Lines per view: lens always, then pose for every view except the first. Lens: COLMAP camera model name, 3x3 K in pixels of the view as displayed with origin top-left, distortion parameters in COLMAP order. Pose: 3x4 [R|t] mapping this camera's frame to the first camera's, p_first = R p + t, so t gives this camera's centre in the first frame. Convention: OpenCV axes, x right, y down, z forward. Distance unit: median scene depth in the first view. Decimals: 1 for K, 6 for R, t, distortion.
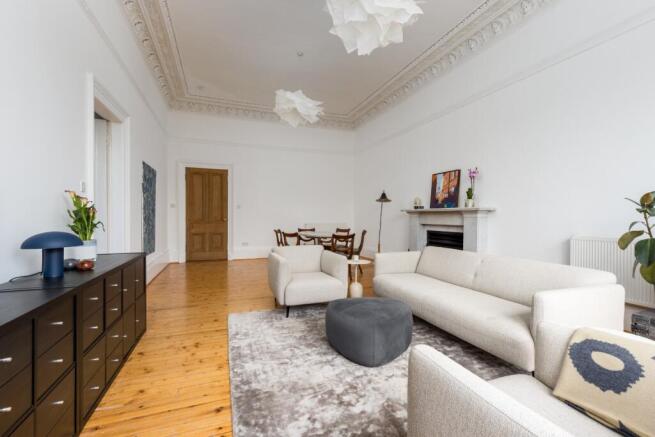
lens RADIAL K [[293.7, 0, 327.3], [0, 293.7, 218.9], [0, 0, 1]] dist [0.001054, 0.000113]
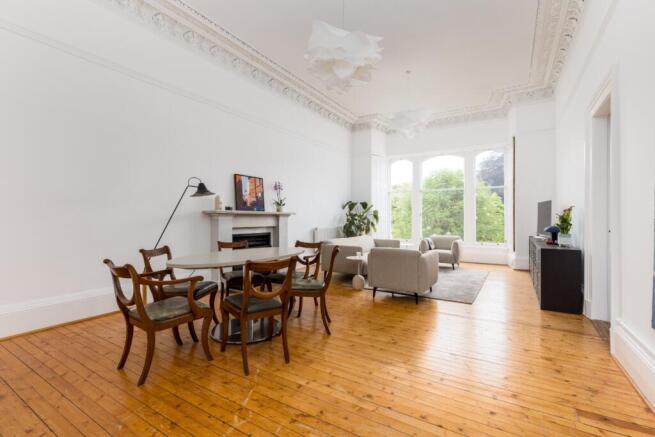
lens RADIAL K [[293.7, 0, 329.7], [0, 293.7, 219.4], [0, 0, 1]] dist [0.001054, 0.000113]
pose [[-0.599535, 0.007215, 0.800316, -0.597697], [0.010466, 0.999945, -0.001174, -0.002797], [-0.800280, 0.007672, -0.599577, 1.397777]]
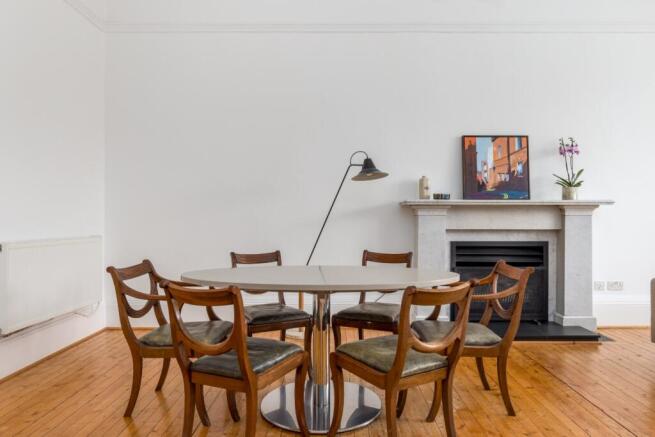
lens RADIAL K [[440.8, 0, 327.4], [0, 440.8, 220.1], [0, 0, 1]] dist [-0.013476, 0.000259]
pose [[0.361718, 0.004816, 0.932275, -0.497189], [0.004066, 0.999969, -0.006744, 0.006091], [-0.932279, 0.006230, 0.361688, 0.997249]]
